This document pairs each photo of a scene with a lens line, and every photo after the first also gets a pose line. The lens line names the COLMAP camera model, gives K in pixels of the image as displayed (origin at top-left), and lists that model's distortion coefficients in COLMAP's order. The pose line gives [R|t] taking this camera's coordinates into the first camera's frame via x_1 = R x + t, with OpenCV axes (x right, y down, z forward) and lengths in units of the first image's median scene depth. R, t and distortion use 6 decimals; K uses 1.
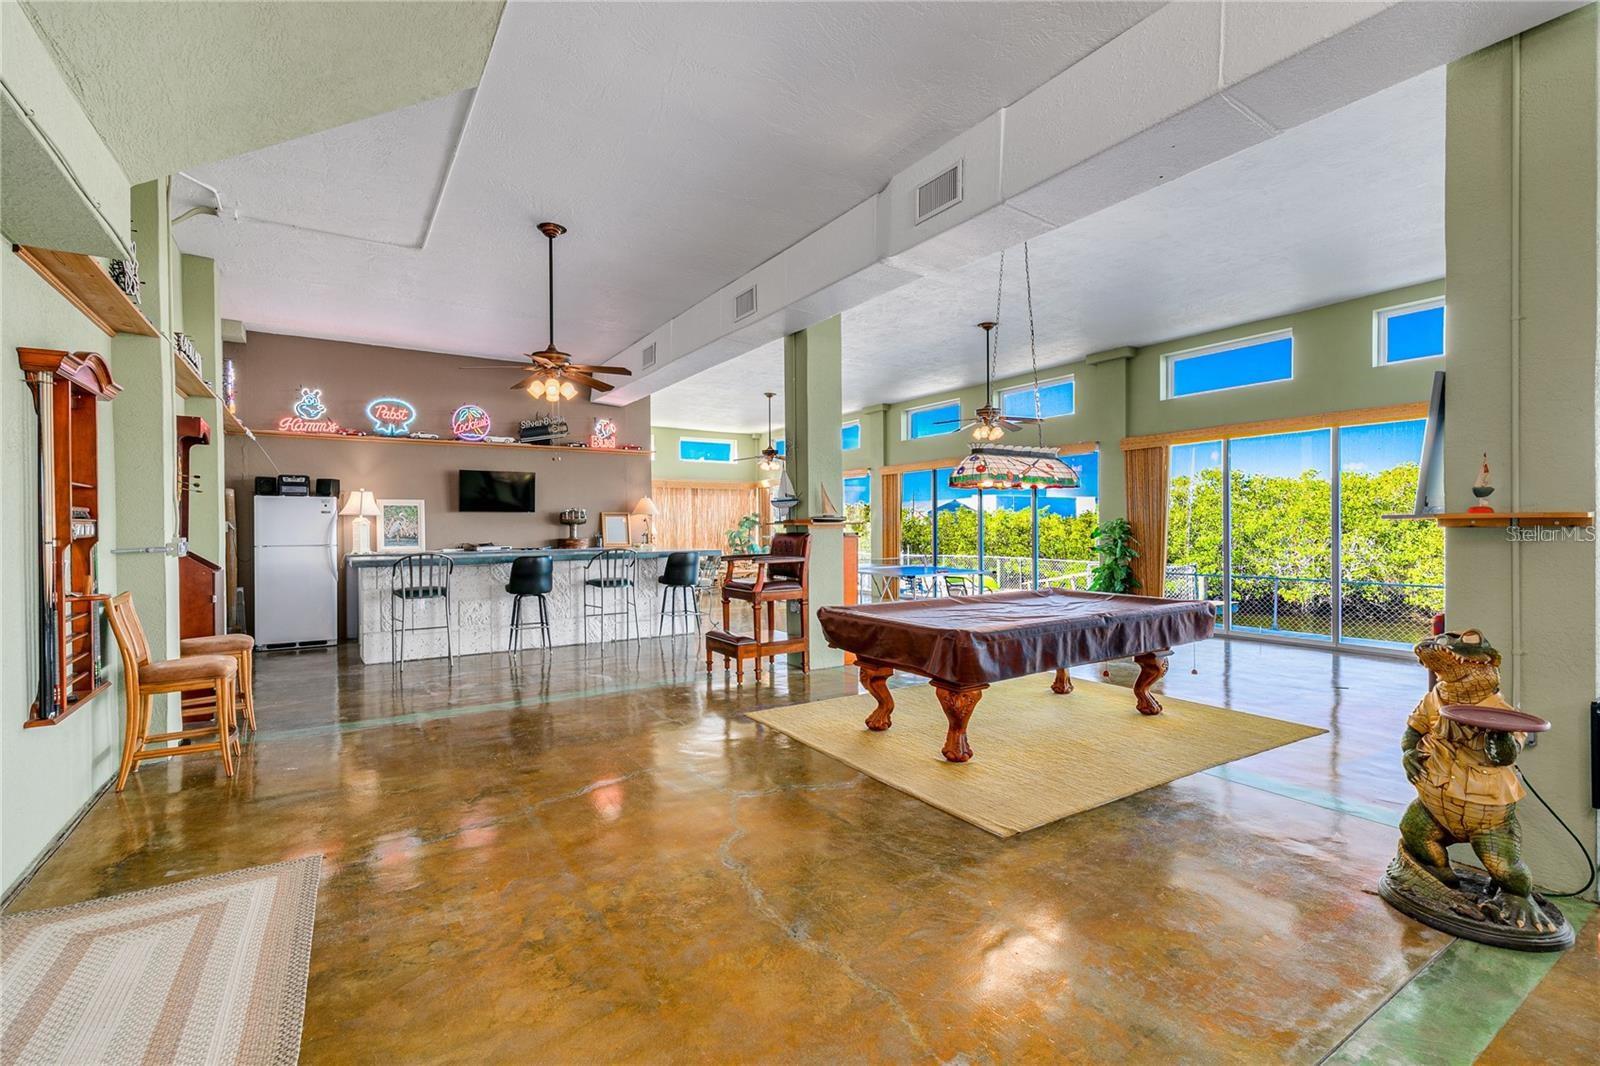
lens RADIAL K [[712.9, 0, 805.2], [0, 712.9, 532.2], [0, 0, 1]] dist [0.002796, -0.000694]
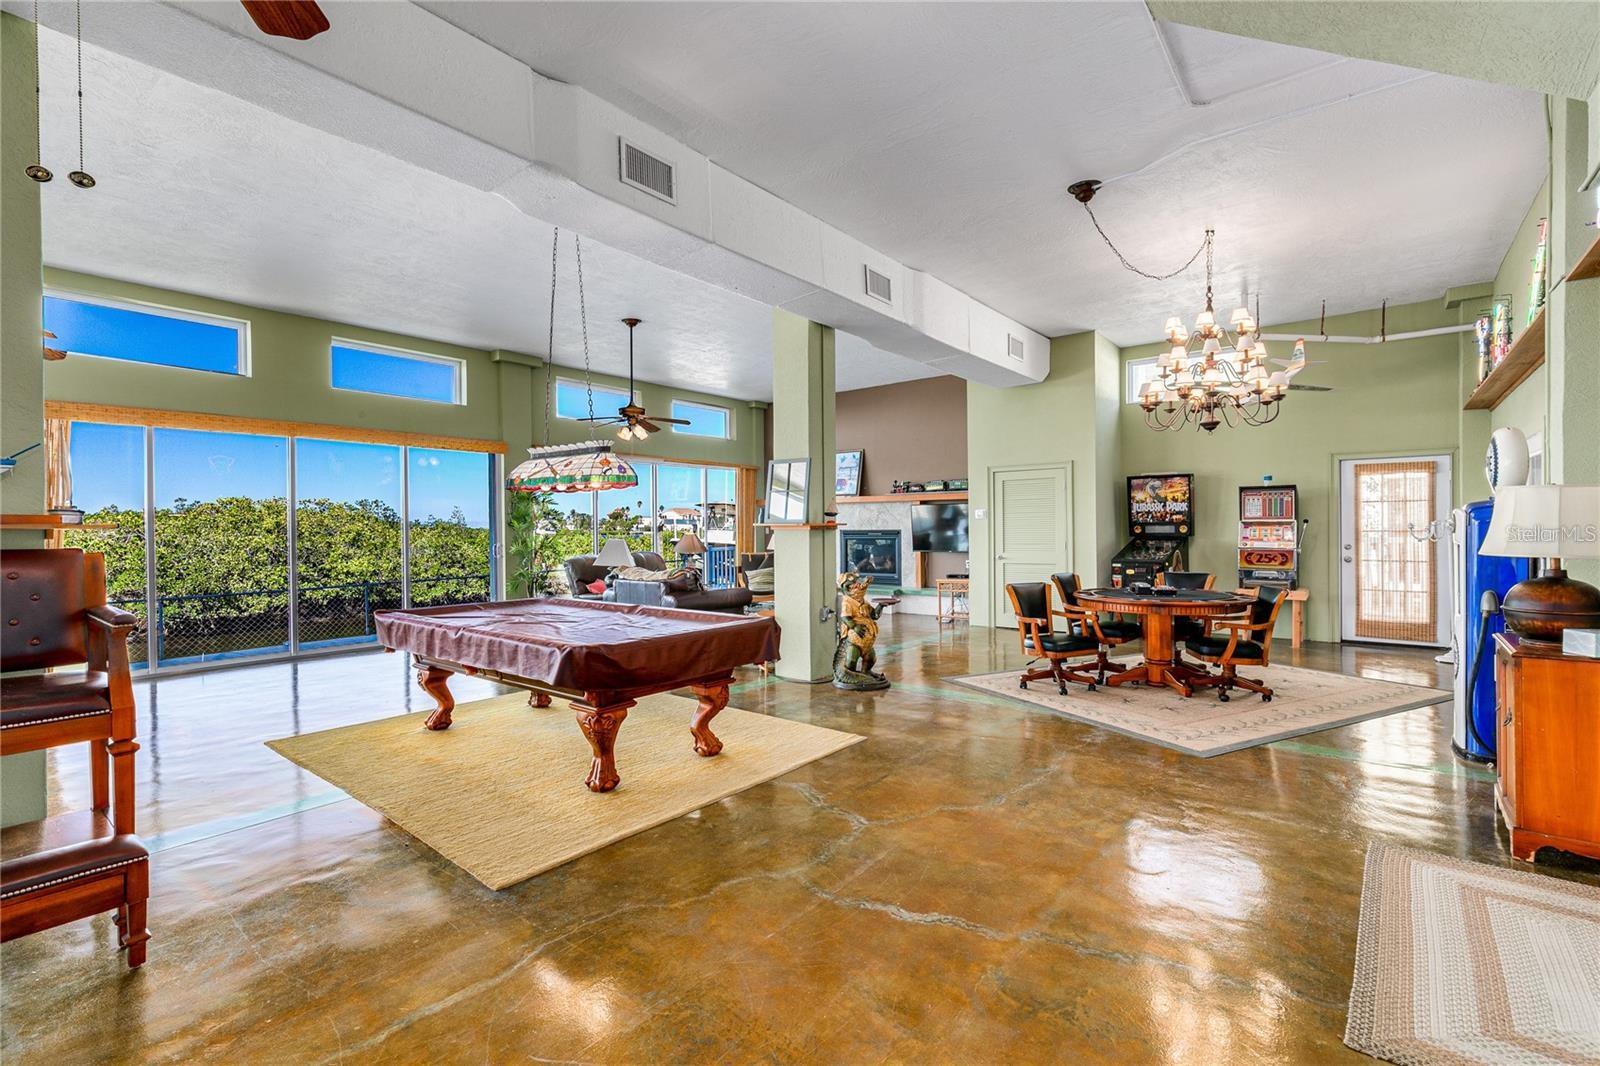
lens RADIAL K [[712.9, 0, 798.8], [0, 712.9, 532.4], [0, 0, 1]] dist [0.002796, -0.000694]
pose [[-0.312290, 0.003248, 0.949981, -0.782160], [0.017393, 0.999846, 0.002300, -0.002914], [-0.949828, 0.017241, -0.312298, 1.146025]]
